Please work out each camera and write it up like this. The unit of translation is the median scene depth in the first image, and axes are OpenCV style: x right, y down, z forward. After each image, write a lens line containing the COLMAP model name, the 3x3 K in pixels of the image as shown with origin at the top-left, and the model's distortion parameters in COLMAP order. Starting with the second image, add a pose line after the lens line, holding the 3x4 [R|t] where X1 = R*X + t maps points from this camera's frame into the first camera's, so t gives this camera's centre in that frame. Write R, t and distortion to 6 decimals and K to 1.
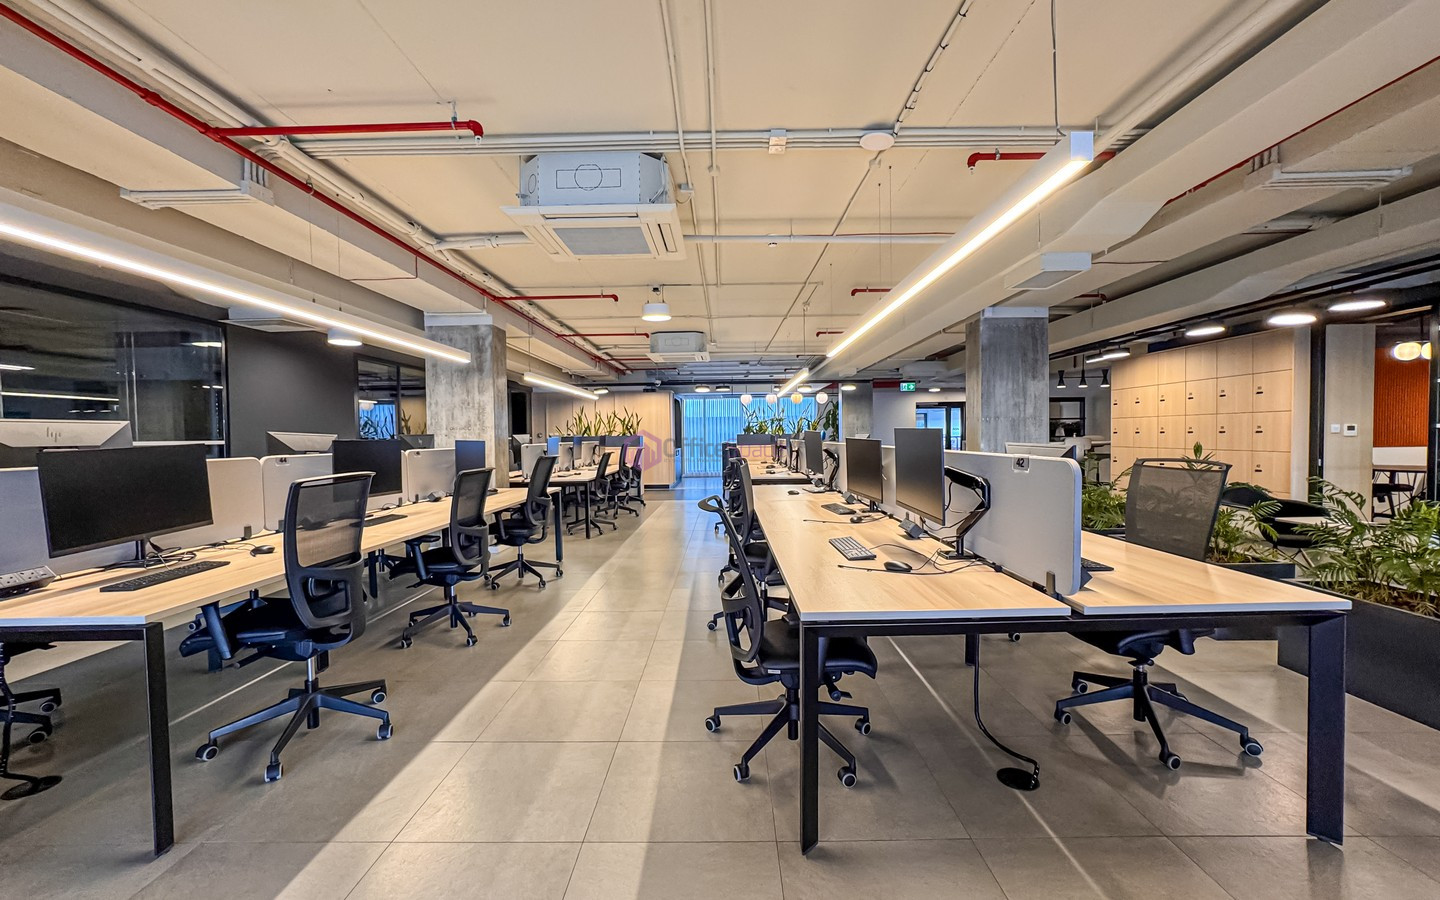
lens RADIAL K [[583.7, 0, 727.5], [0, 583.7, 453.9], [0, 0, 1]] dist [-0.011743, 0.002067]
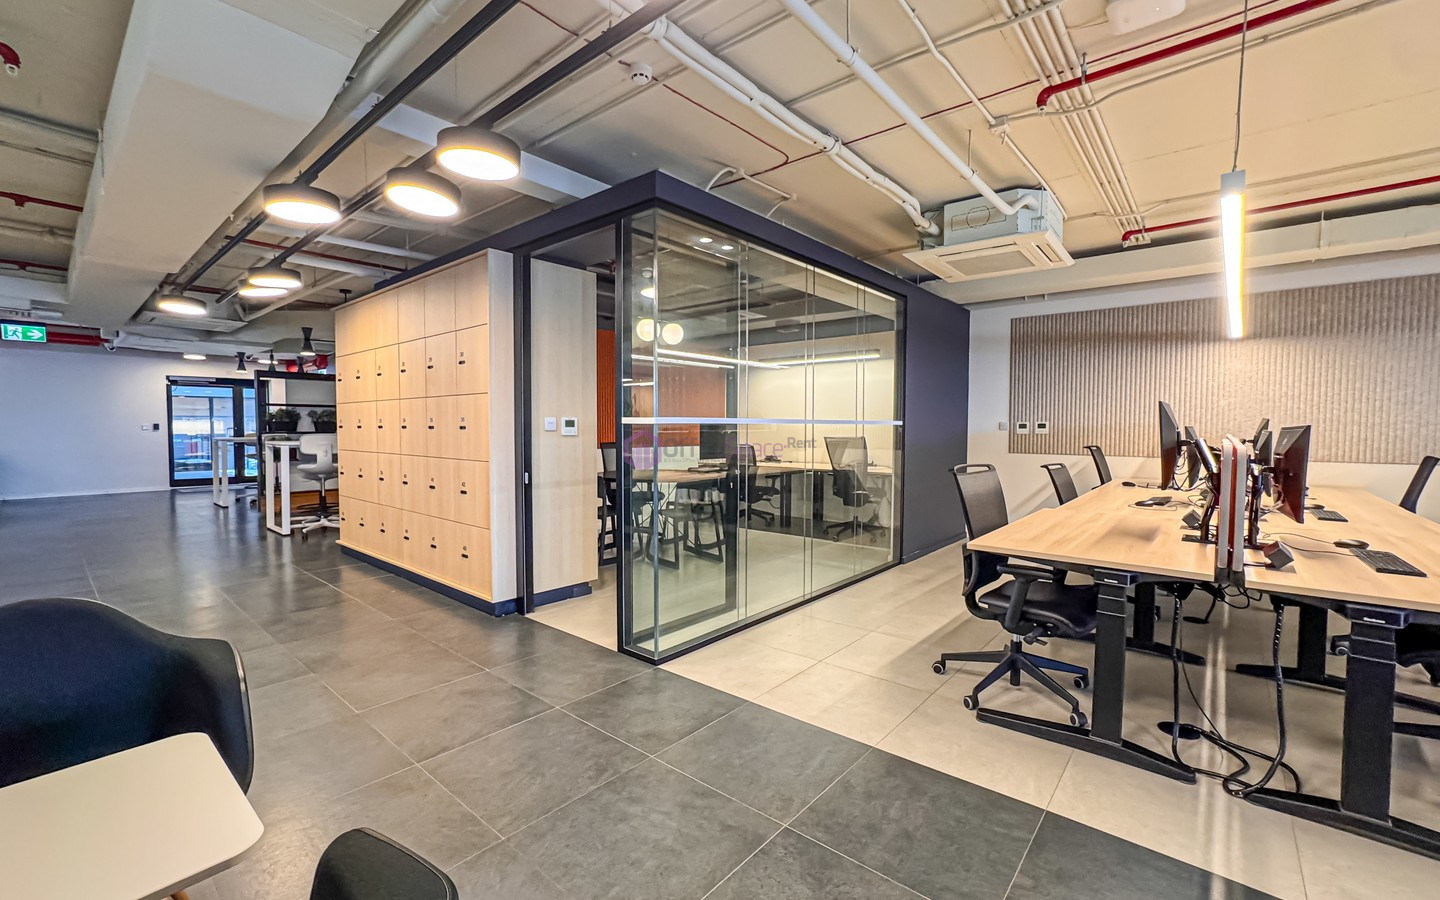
lens RADIAL K [[583.7, 0, 723.5], [0, 583.7, 451.7], [0, 0, 1]] dist [-0.011743, 0.002067]
pose [[0.669248, -0.017028, 0.742844, 0.703307], [0.013514, 0.999851, 0.010744, -0.017144], [-0.742916, 0.002848, 0.669379, 0.423572]]
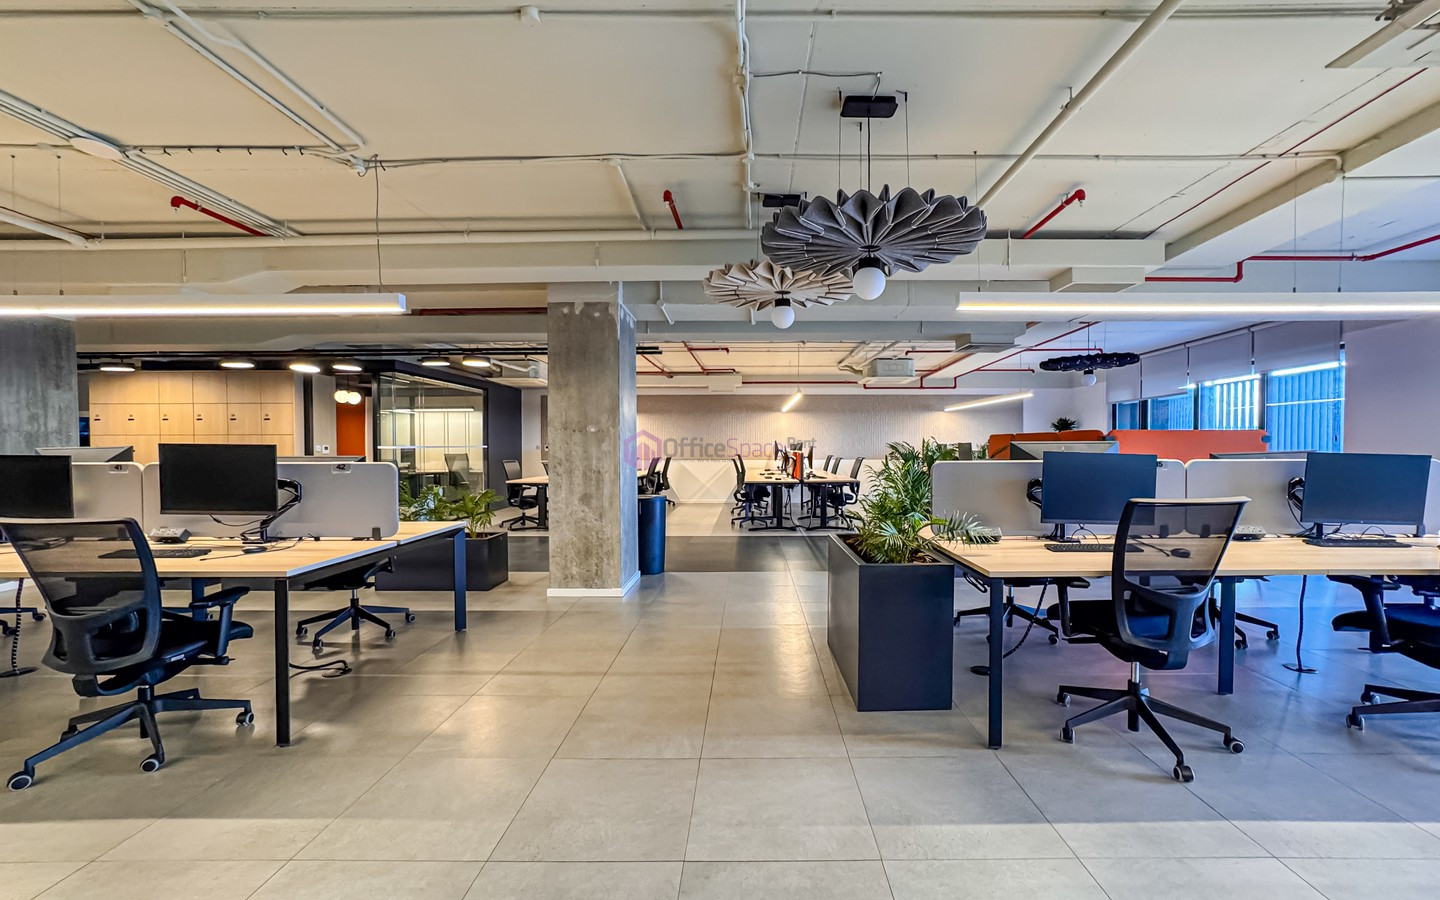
lens RADIAL K [[583.7, 0, 752.7], [0, 583.7, 457.6], [0, 0, 1]] dist [-0.011743, 0.002067]
pose [[-0.002058, -0.005964, 0.999980, -0.340817], [0.035956, 0.999335, 0.006035, 0.007167], [-0.999351, 0.035968, -0.001843, -0.037980]]
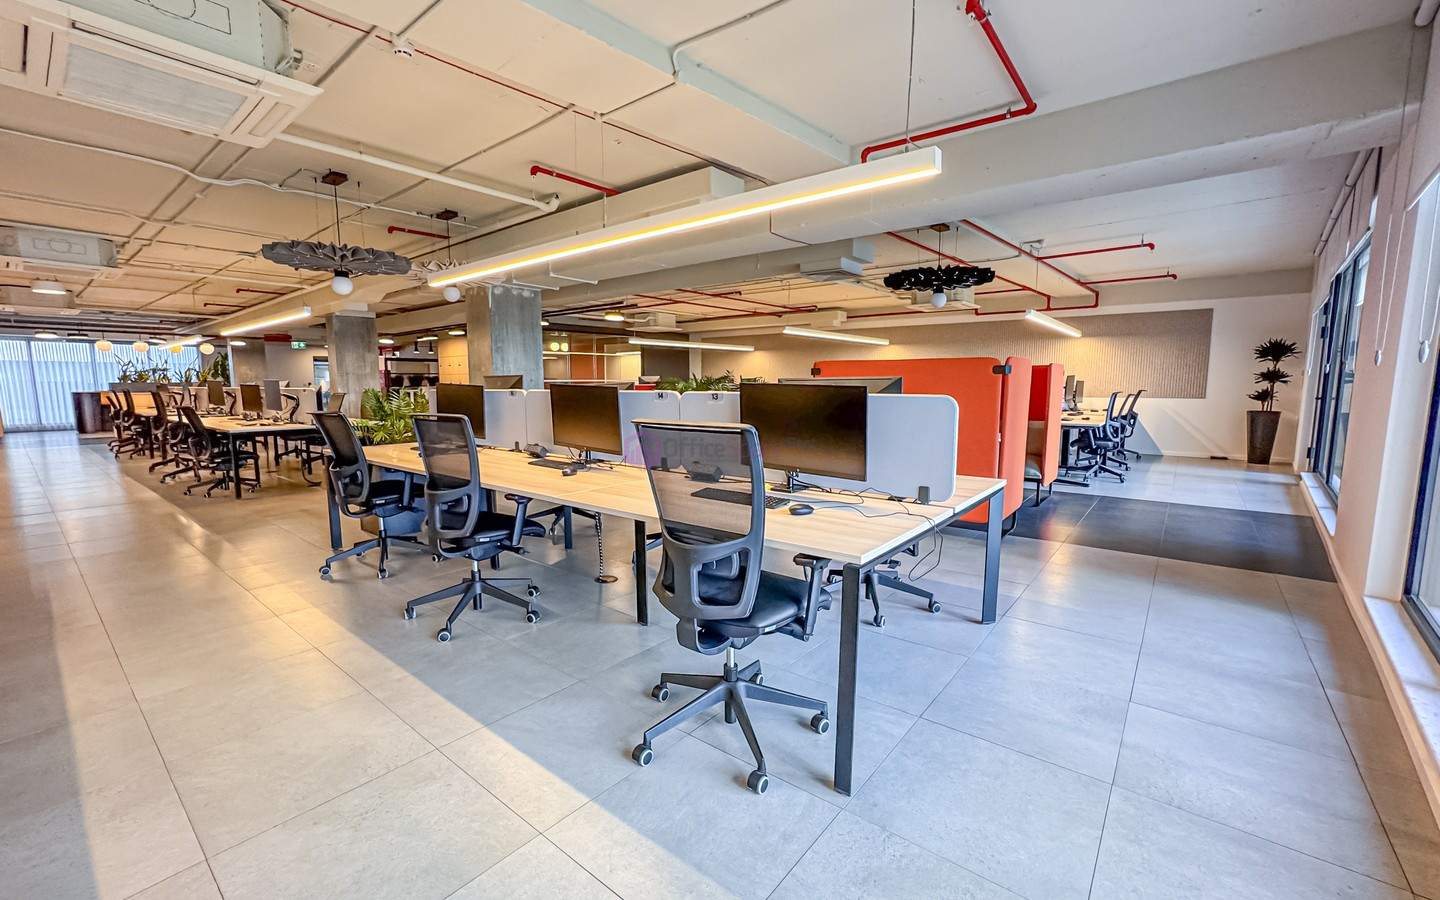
lens RADIAL K [[583.7, 0, 720.6], [0, 583.7, 455.9], [0, 0, 1]] dist [-0.011743, 0.002067]
pose [[0.628660, -0.087355, 0.772759, -0.198591], [0.020127, 0.995166, 0.096123, 0.036958], [-0.777420, -0.044875, 0.627379, -0.963309]]
